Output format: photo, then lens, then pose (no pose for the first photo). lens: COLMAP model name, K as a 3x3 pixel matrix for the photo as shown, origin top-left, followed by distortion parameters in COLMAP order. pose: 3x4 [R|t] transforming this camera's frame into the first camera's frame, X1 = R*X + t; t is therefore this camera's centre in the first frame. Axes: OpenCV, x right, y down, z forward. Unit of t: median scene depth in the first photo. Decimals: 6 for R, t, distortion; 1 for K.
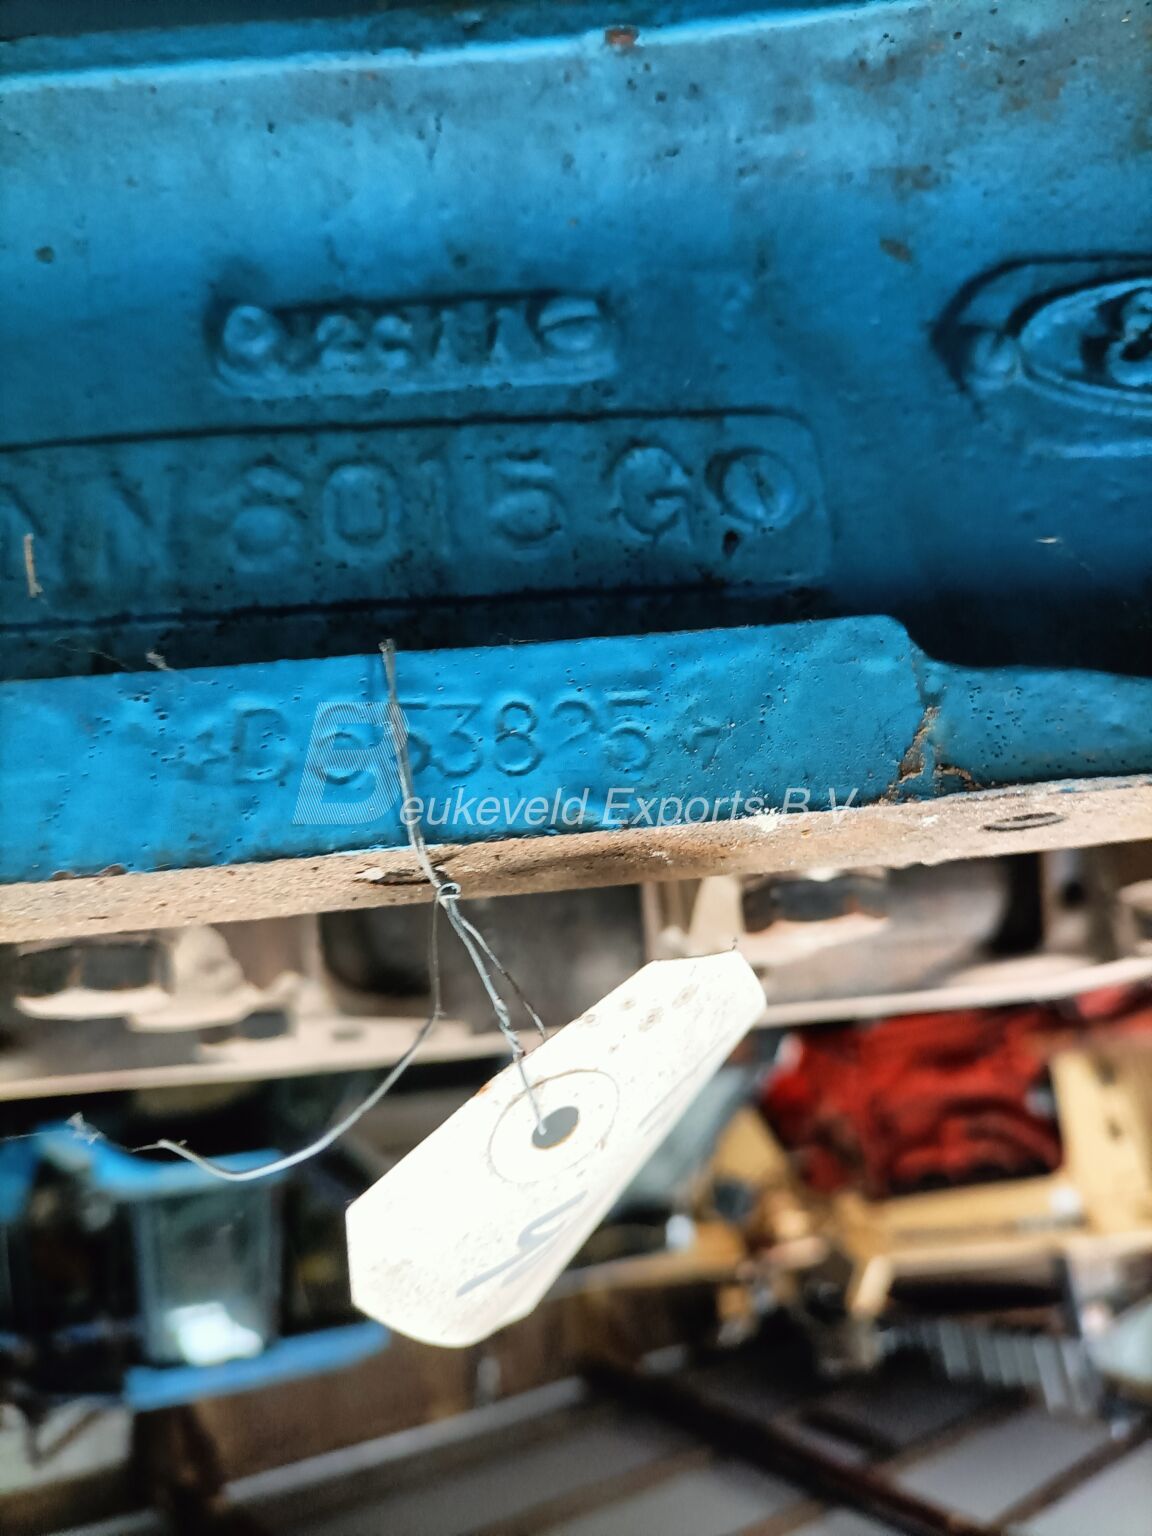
lens RADIAL K [[1249.0, 0, 576.0], [0, 1249.0, 768.0], [0, 0, 1]] dist [0.002673, -0.099933]
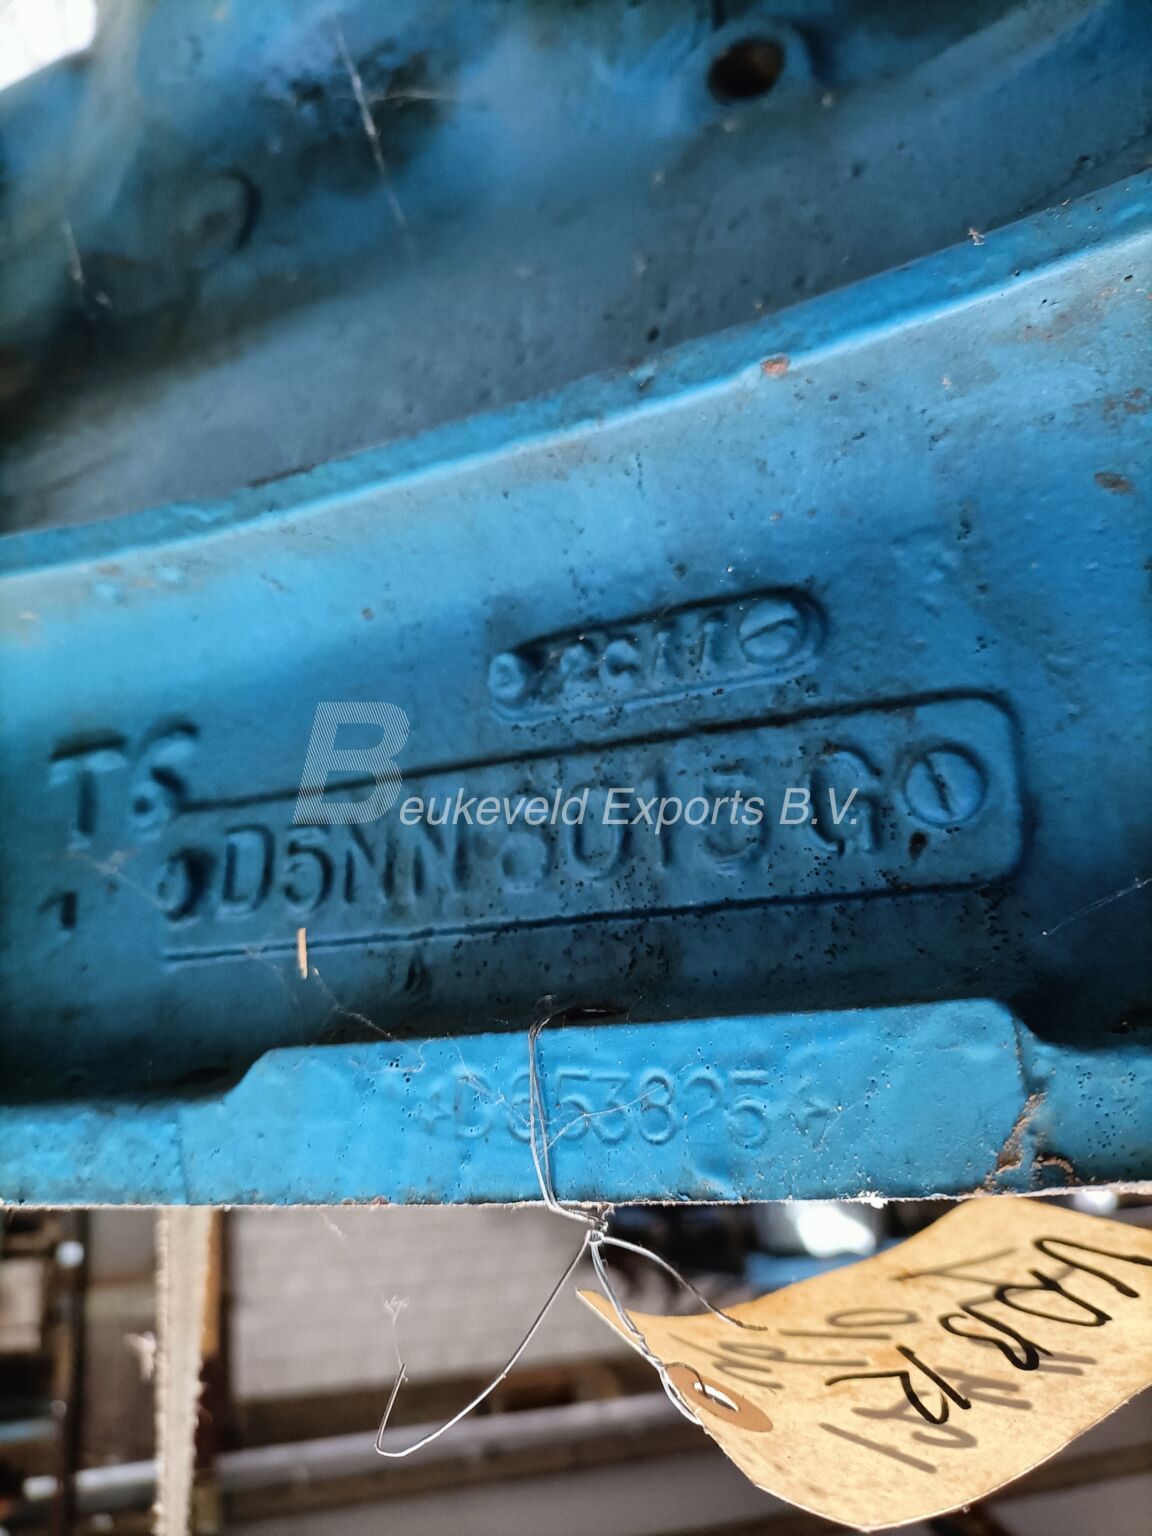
lens RADIAL K [[1219.5, 0, 571.5], [0, 1219.5, 768.4], [0, 0, 1]] dist [0.061302, -0.231613]
pose [[0.888754, -0.065256, -0.453715, 0.334917], [0.098235, 0.993933, 0.049473, -0.322227], [0.447734, -0.088540, 0.889772, -0.035988]]
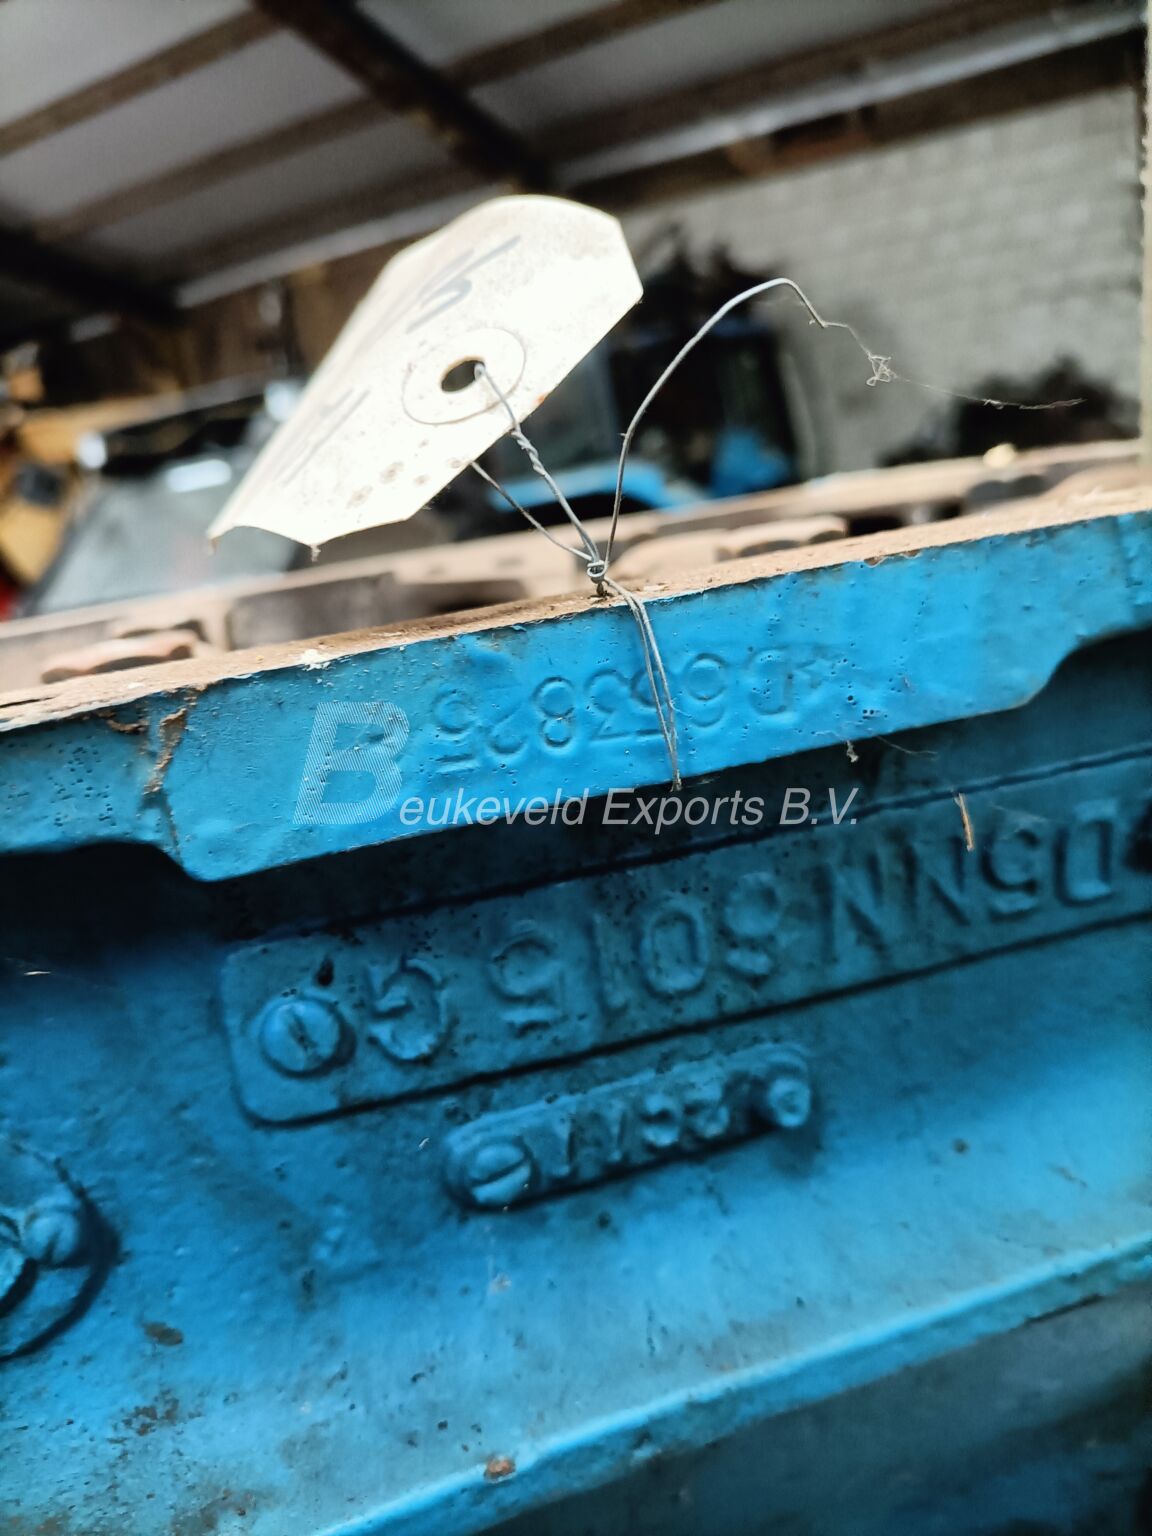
lens RADIAL K [[1219.5, 0, 571.5], [0, 1219.5, 768.4], [0, 0, 1]] dist [0.061302, -0.231613]
pose [[-0.955307, 0.115793, -0.271993, 0.183383], [-0.142479, -0.986524, 0.080437, -0.124382], [-0.259014, 0.115595, 0.958931, -0.016567]]
